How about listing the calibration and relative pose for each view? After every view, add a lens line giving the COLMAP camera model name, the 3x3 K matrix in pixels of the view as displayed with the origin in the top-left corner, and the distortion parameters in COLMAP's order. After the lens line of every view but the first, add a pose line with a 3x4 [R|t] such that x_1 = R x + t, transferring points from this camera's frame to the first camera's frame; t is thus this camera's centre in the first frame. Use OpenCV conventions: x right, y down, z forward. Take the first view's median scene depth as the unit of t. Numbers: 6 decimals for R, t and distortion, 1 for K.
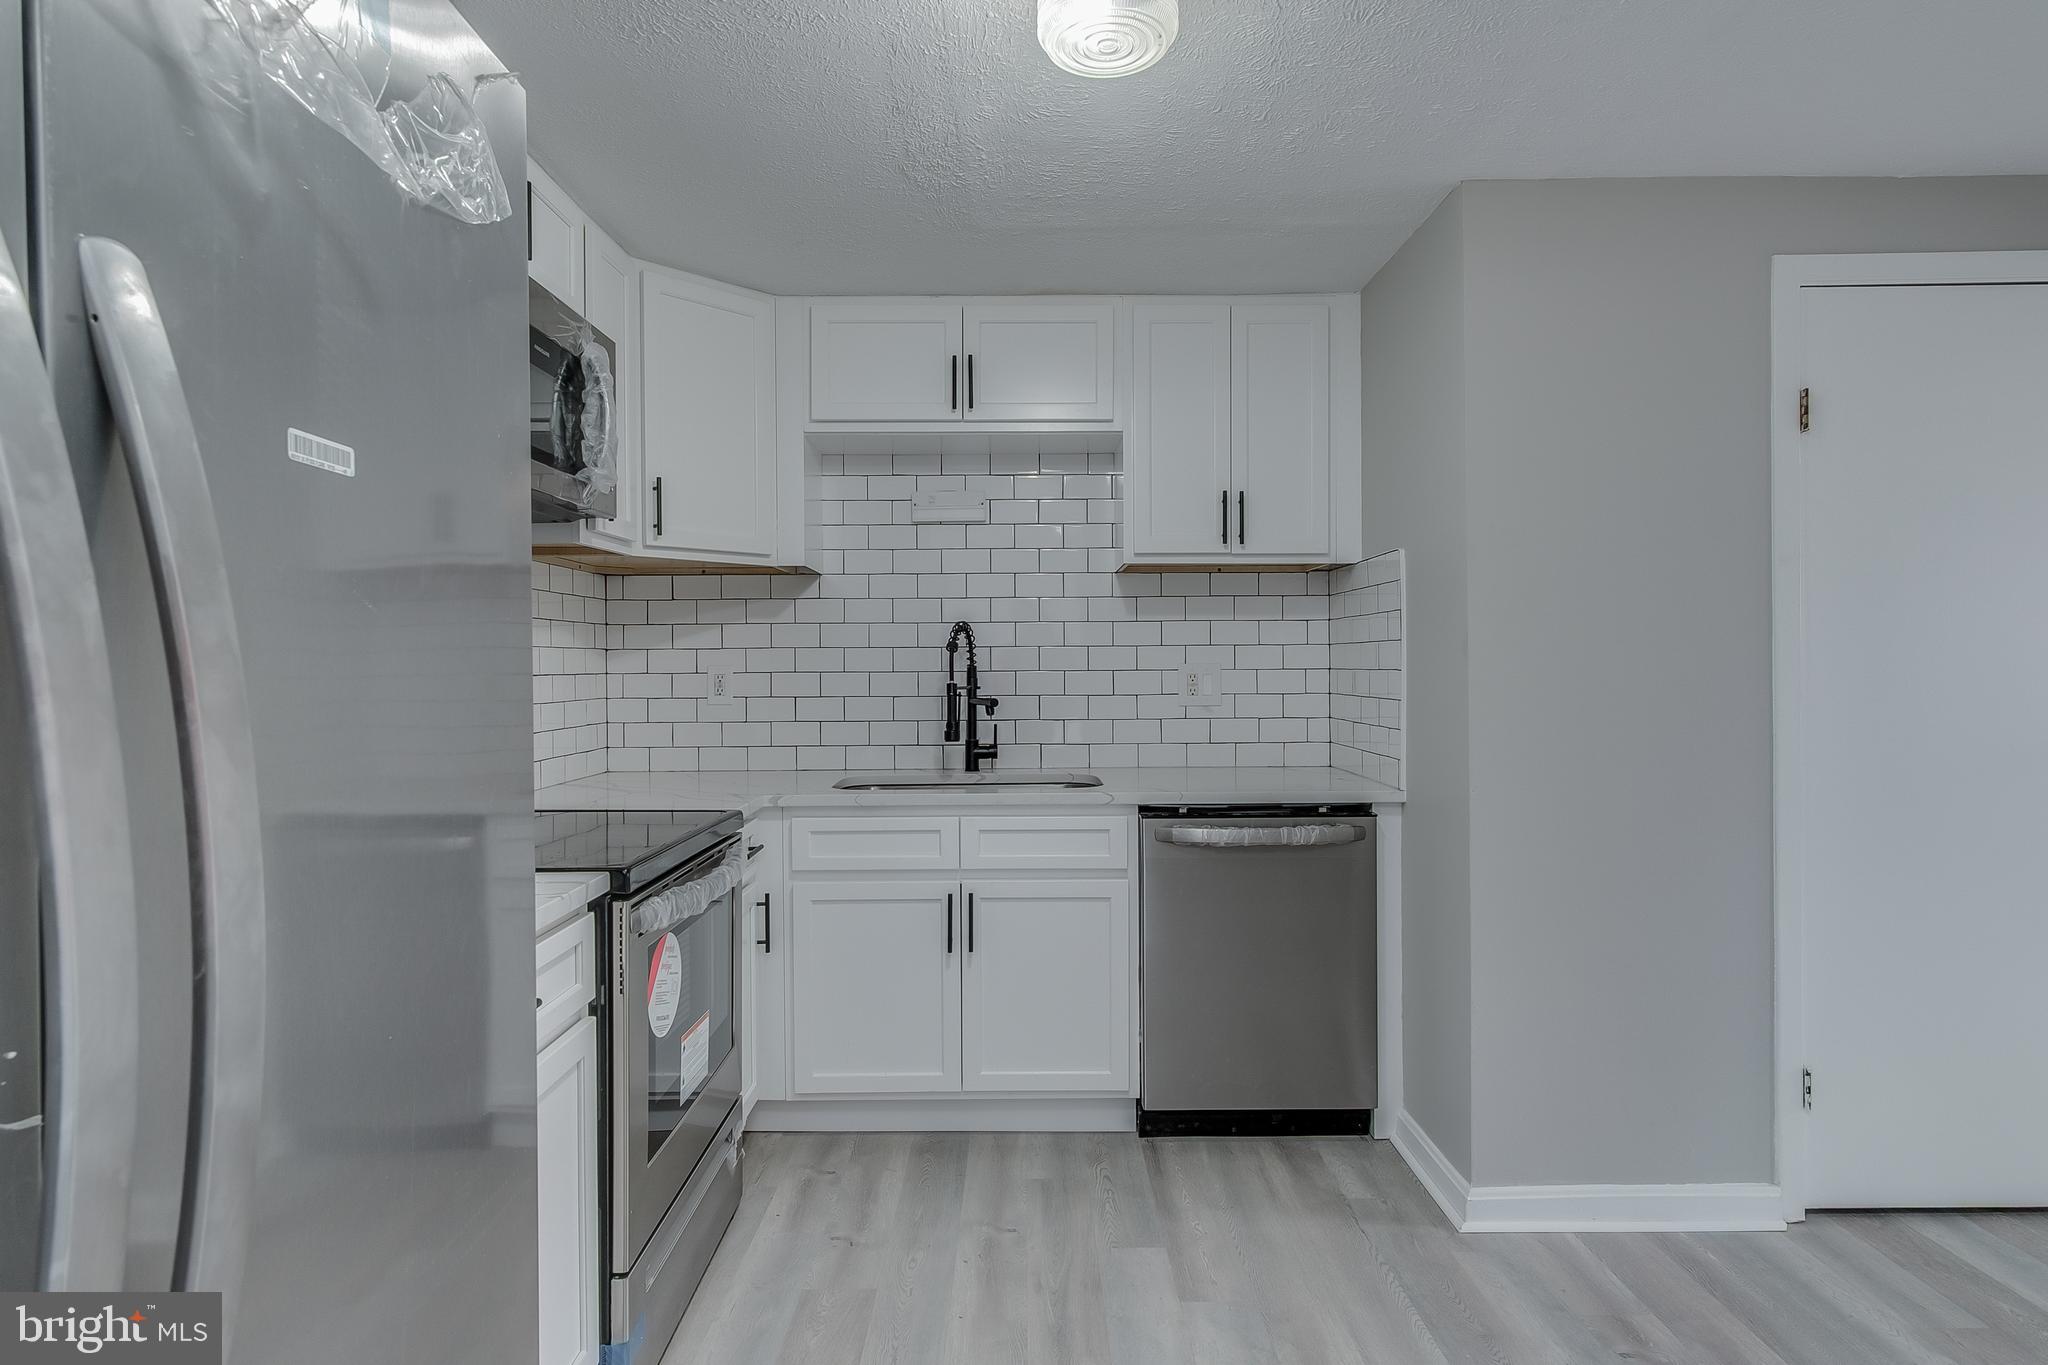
lens RADIAL K [[1087.7, 0, 1029.6], [0, 1087.7, 674.5], [0, 0, 1]] dist [0.005210, 0.002251]
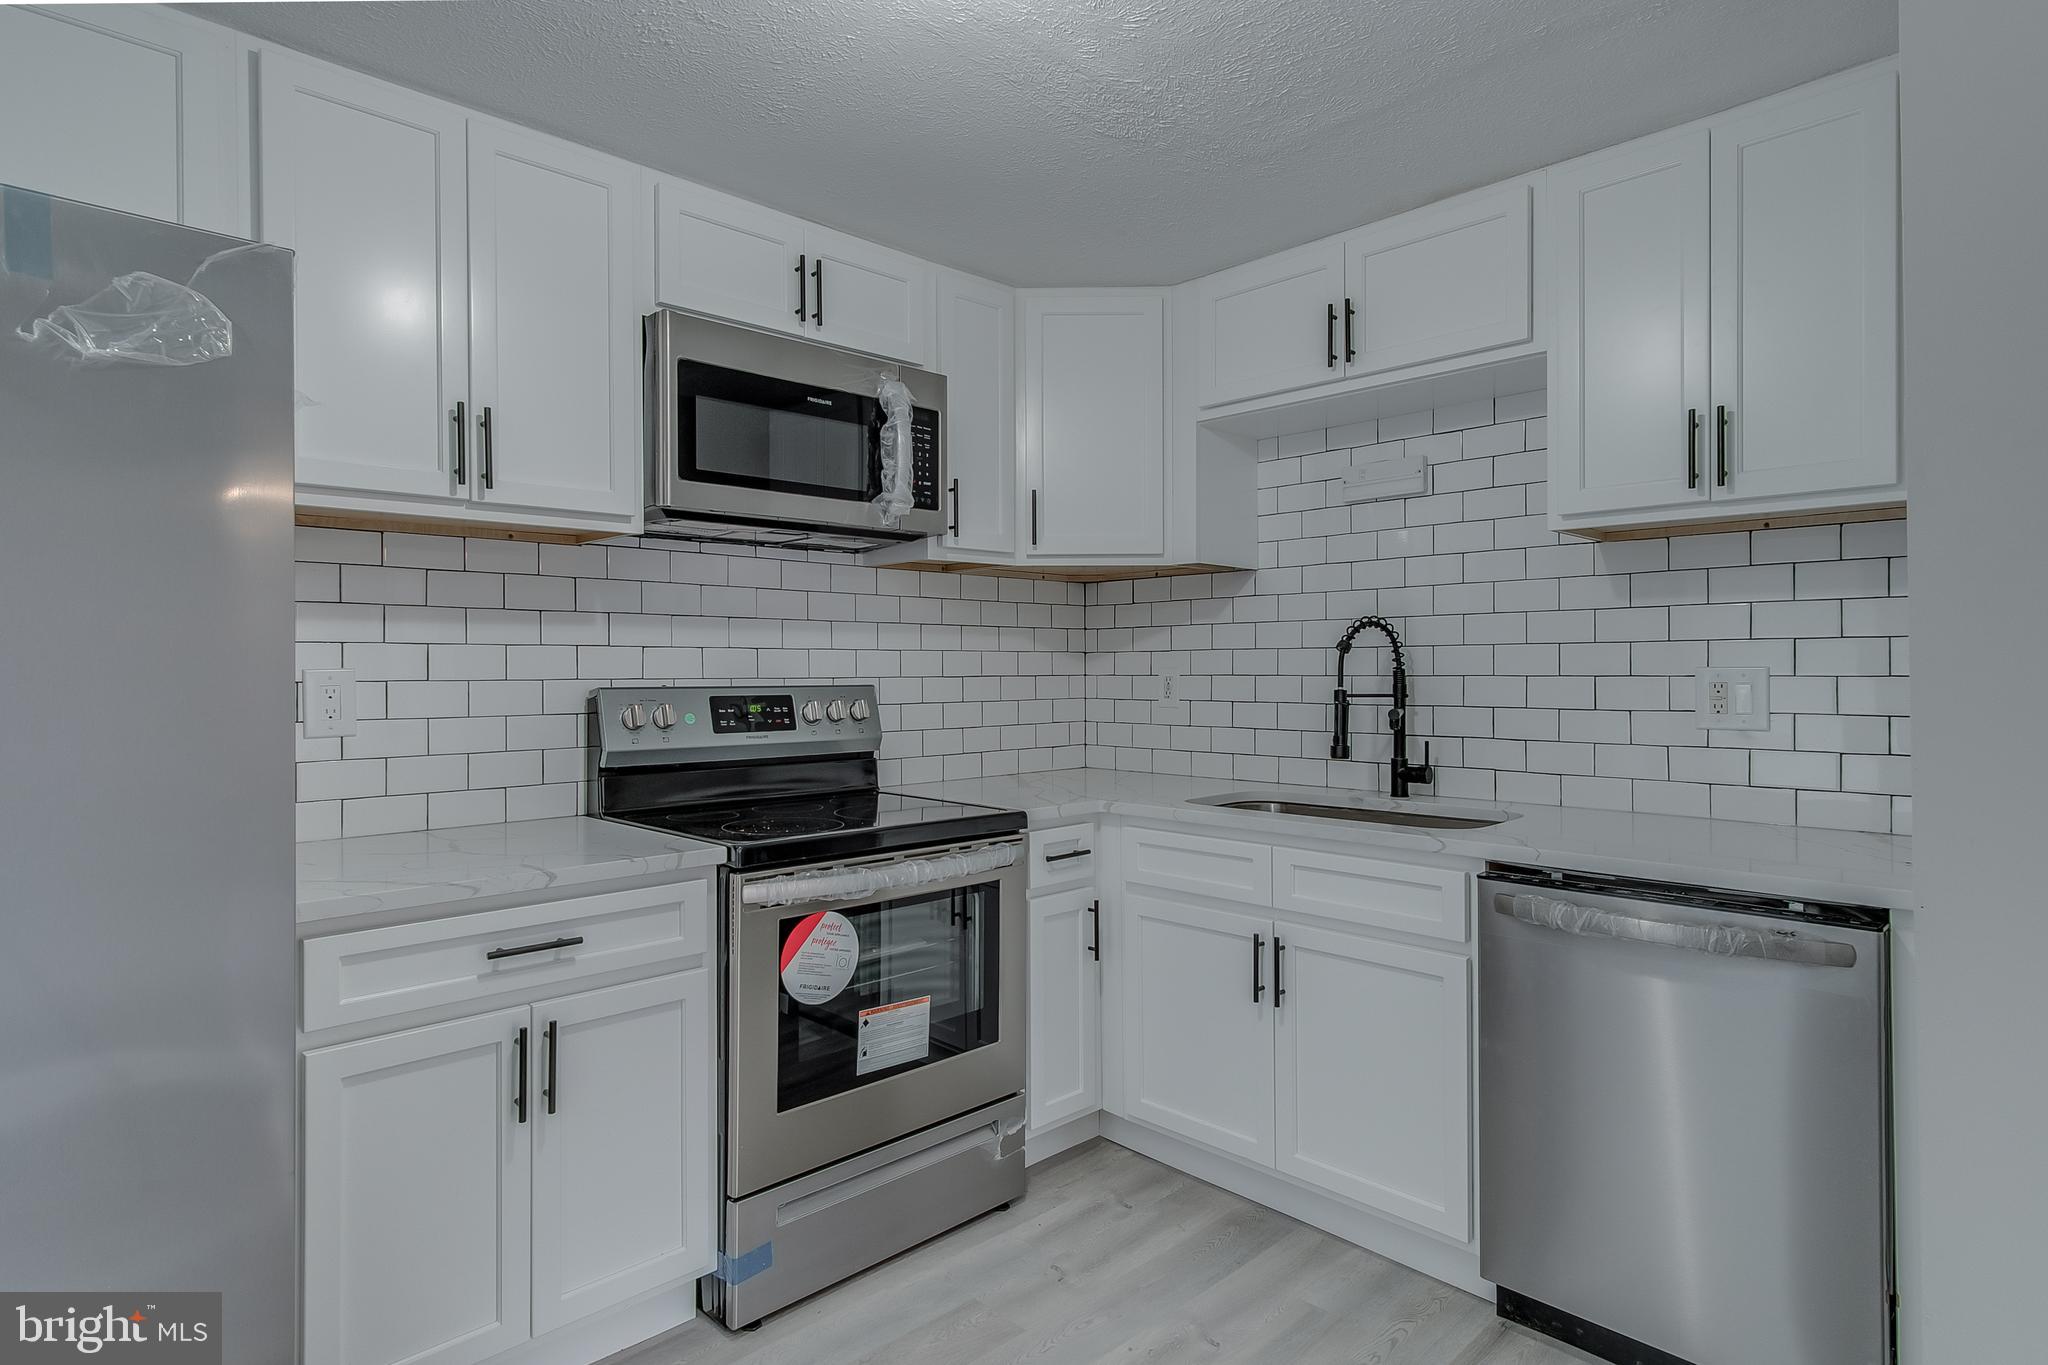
lens RADIAL K [[1097.6, 0, 1025.2], [0, 1097.6, 663.9], [0, 0, 1]] dist [0.006190, 0.001099]
pose [[0.691295, 0.000110, -0.722573, 0.377920], [-0.006861, 0.999956, -0.006411, -0.004931], [0.722540, 0.009390, 0.691265, 0.231913]]
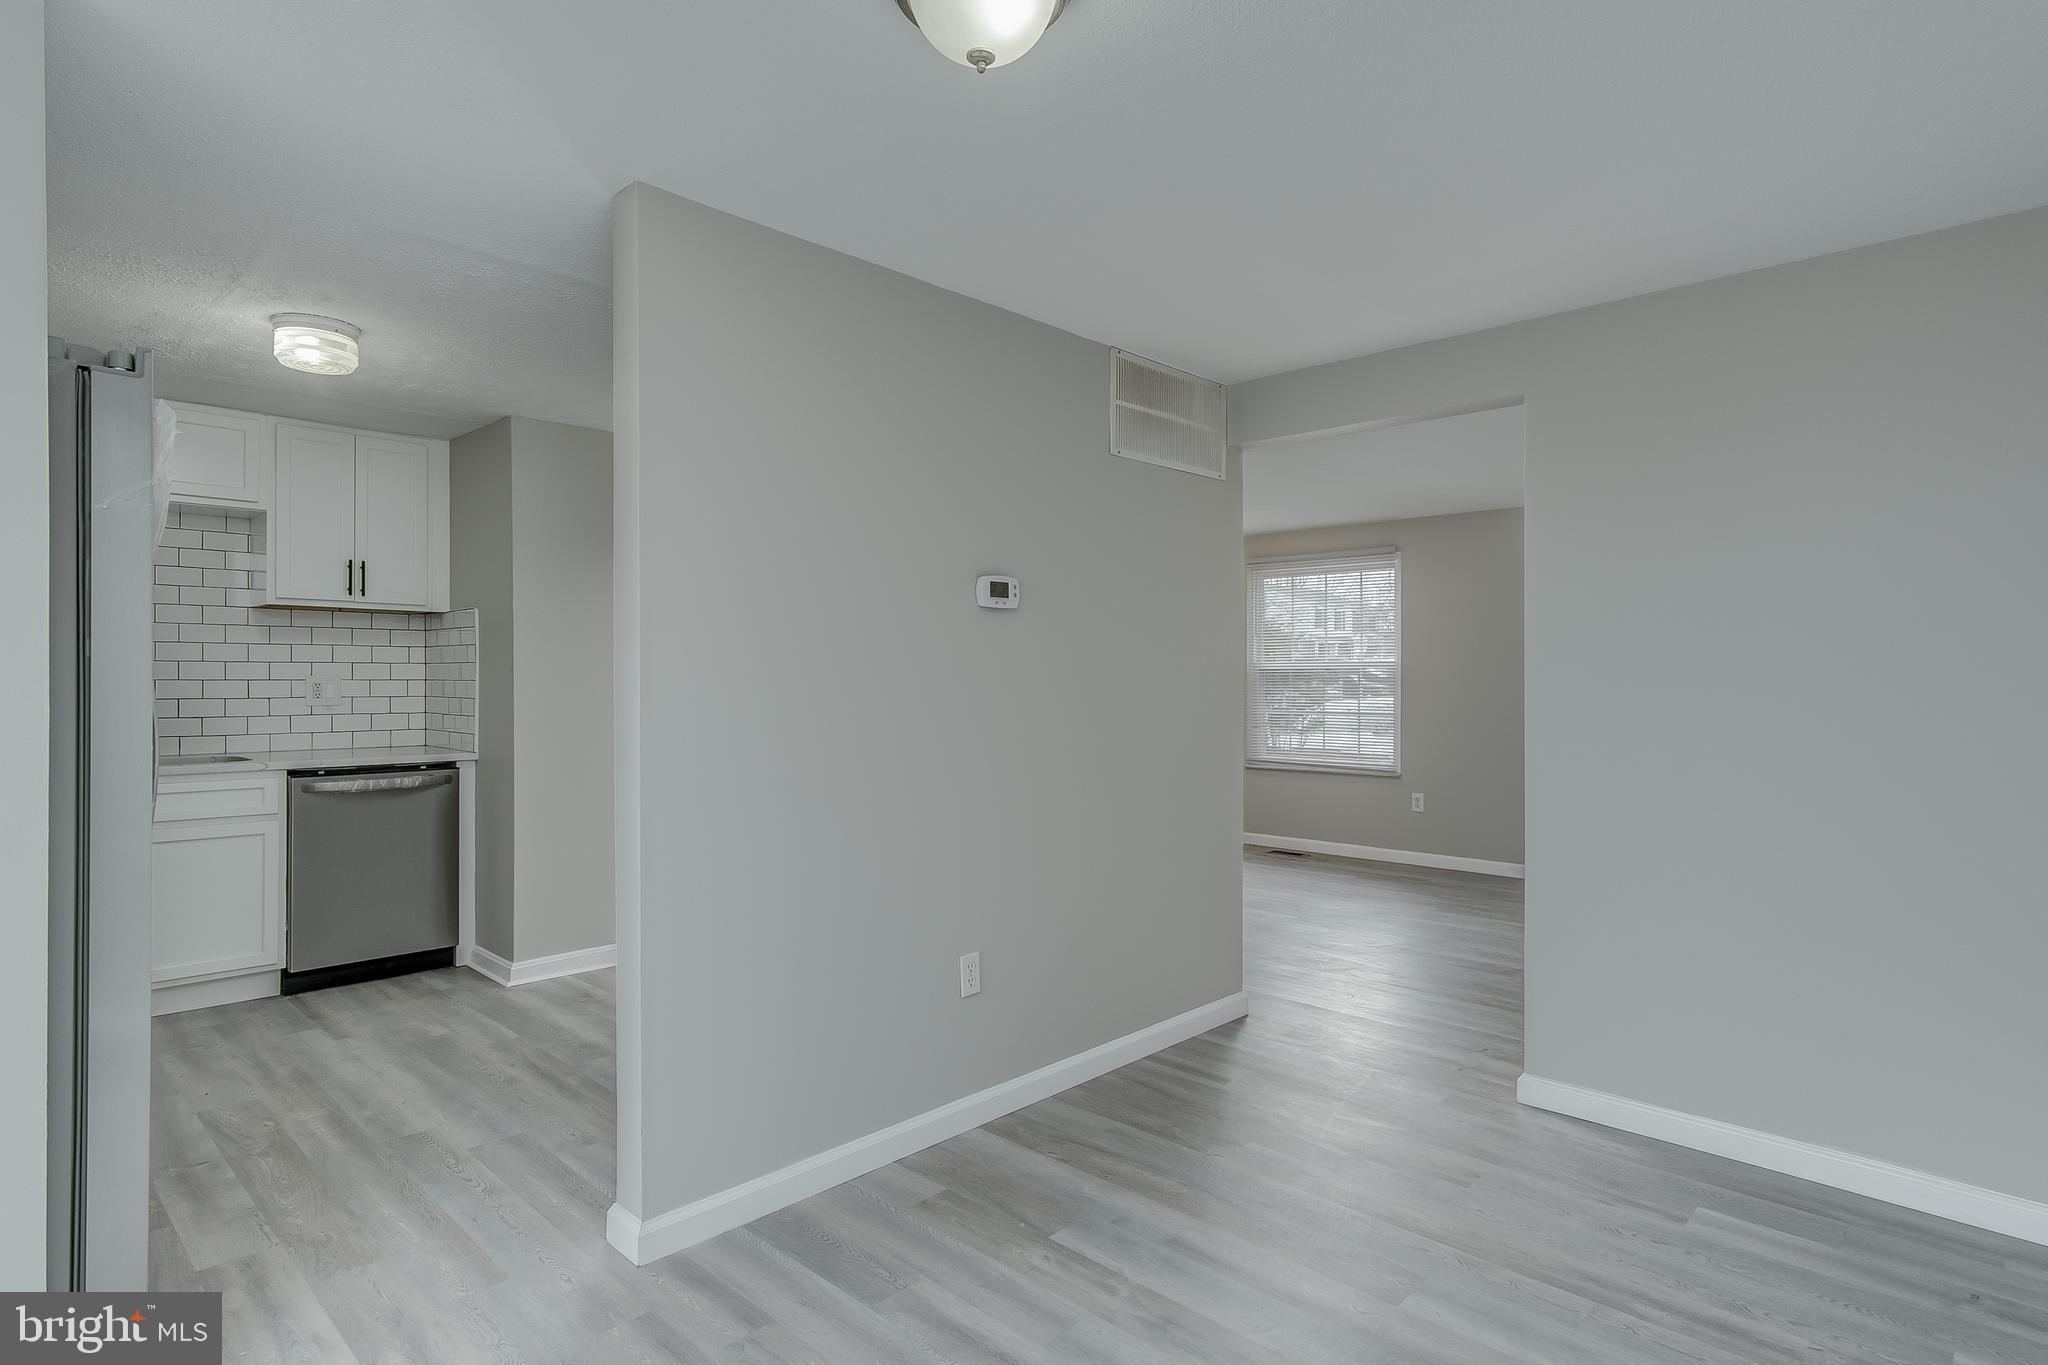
lens RADIAL K [[1079.3, 0, 994.8], [0, 1079.3, 677.9], [0, 0, 1]] dist [0.024363, 0.000448]
pose [[0.717710, 0.007634, 0.696300, -0.219301], [0.001678, 0.999918, -0.012691, 0.013467], [-0.696340, 0.010277, 0.717638, -0.668369]]
